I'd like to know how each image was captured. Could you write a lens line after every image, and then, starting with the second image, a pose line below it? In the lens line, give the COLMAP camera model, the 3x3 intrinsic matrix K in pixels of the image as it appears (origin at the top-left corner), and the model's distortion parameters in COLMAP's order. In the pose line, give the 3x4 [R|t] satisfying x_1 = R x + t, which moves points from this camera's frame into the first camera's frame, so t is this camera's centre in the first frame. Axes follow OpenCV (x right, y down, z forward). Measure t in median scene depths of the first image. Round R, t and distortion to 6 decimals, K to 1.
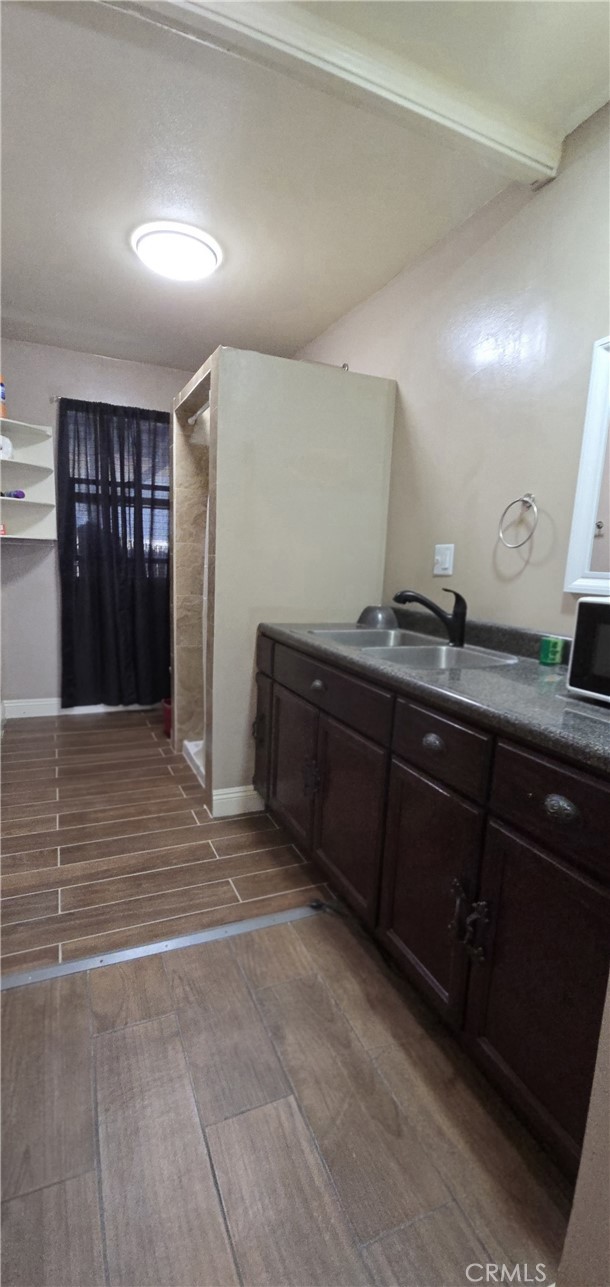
lens RADIAL K [[540.5, 0, 304.3], [0, 540.5, 649.7], [0, 0, 1]] dist [-0.002868, -0.000088]
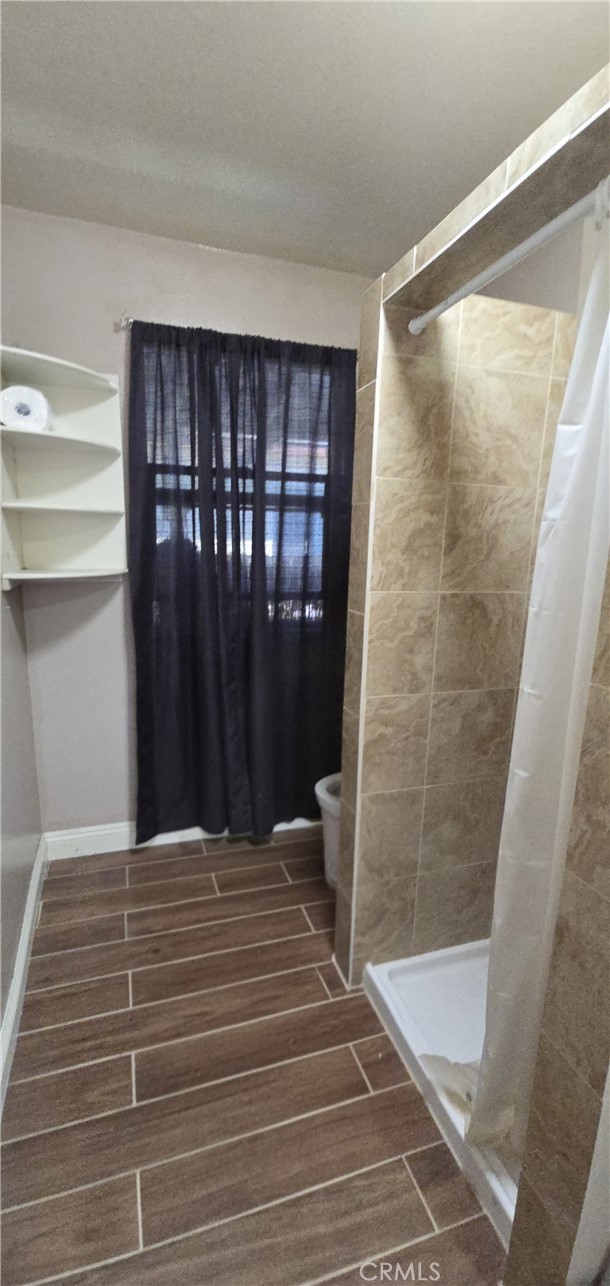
lens RADIAL K [[540.1, 0, 301.4], [0, 540.1, 643.8], [0, 0, 1]] dist [-0.002868, -0.000088]
pose [[0.994237, 0.001409, -0.107196, -0.203819], [0.000572, 0.999830, 0.018452, -0.133044], [0.107203, -0.018407, 0.994067, 0.428911]]
